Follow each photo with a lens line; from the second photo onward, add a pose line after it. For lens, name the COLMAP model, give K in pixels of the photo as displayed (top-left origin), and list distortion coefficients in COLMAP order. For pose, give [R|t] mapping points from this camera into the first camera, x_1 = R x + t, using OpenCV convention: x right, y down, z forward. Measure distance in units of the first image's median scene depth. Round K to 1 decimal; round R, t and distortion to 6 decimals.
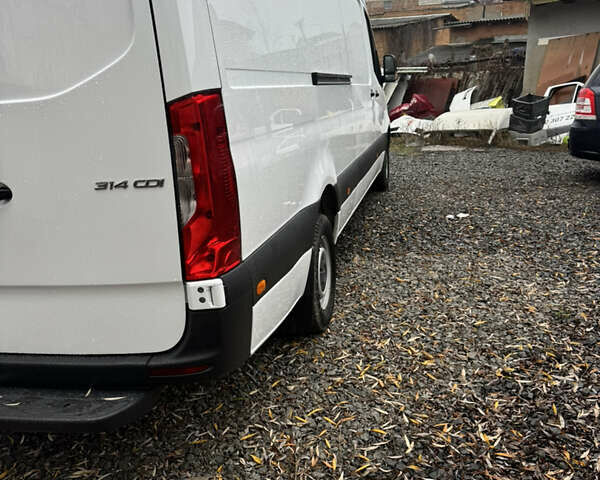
lens RADIAL K [[542.6, 0, 300.0], [0, 542.6, 240.0], [0, 0, 1]] dist [0.076212, -0.017102]
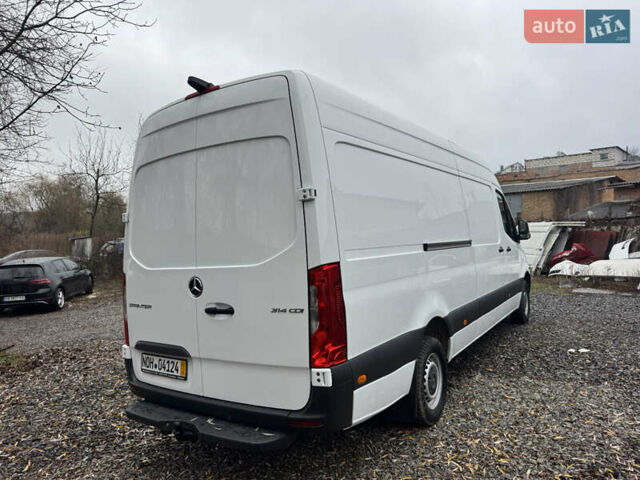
lens RADIAL K [[432.3, 0, 328.7], [0, 432.3, 243.0], [0, 0, 1]] dist [0.043059, -0.045764]
pose [[0.943228, 0.014291, -0.331839, 0.163684], [-0.095906, 0.968237, -0.230908, 0.001725], [0.317999, 0.249624, 0.914639, -0.195306]]
